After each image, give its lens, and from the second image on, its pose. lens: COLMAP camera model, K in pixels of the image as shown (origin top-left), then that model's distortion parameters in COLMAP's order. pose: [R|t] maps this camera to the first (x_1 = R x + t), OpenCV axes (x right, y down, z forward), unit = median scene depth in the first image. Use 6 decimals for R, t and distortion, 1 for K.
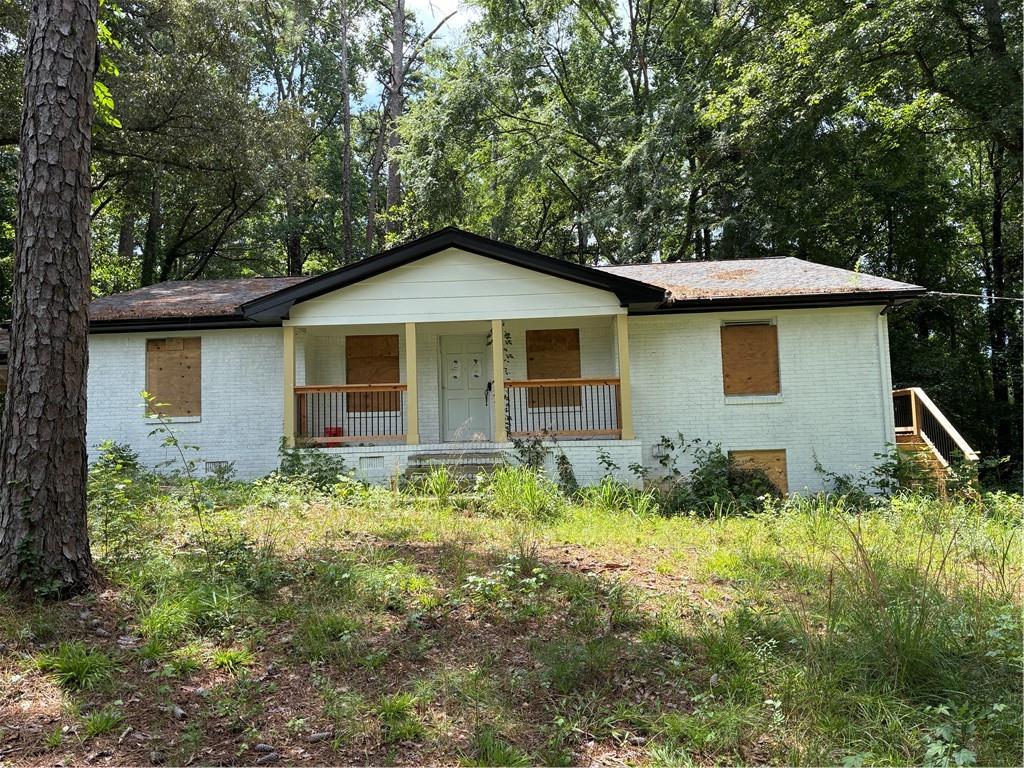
lens RADIAL K [[774.9, 0, 511.2], [0, 774.9, 384.9], [0, 0, 1]] dist [0.042358, -0.063232]
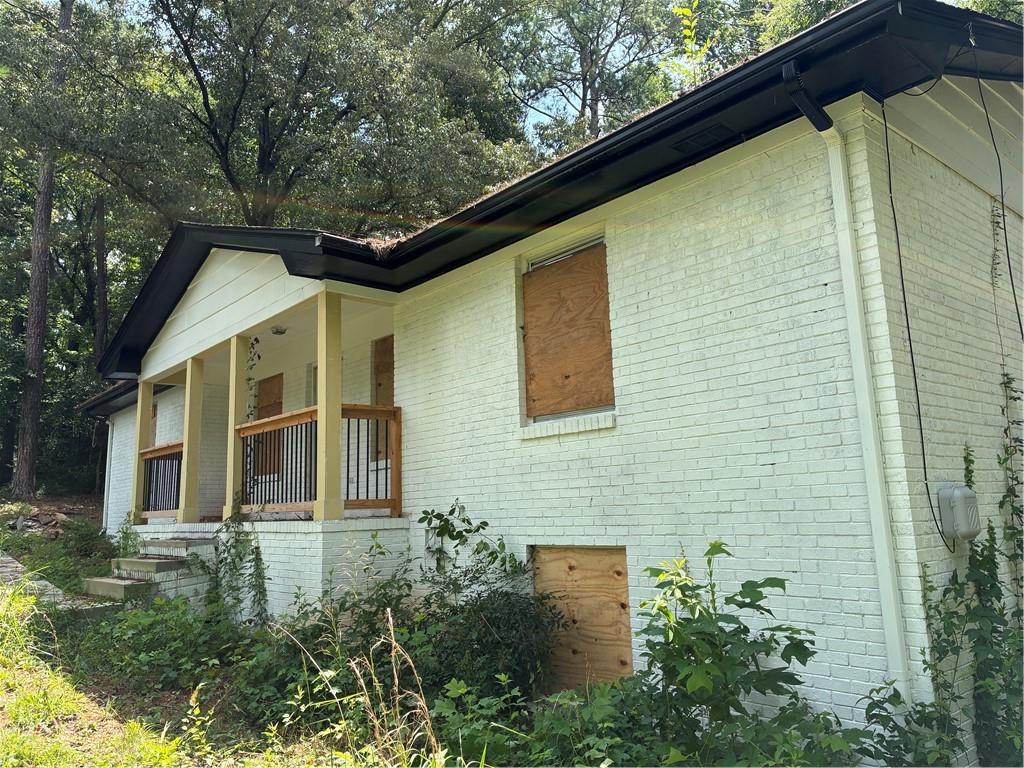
lens RADIAL K [[774.9, 0, 511.2], [0, 774.9, 380.8], [0, 0, 1]] dist [0.042358, -0.063232]
pose [[0.695928, -0.113674, -0.709057, 0.592710], [0.068951, 0.993407, -0.091586, 0.031491], [0.714793, 0.014848, 0.699178, 0.679124]]
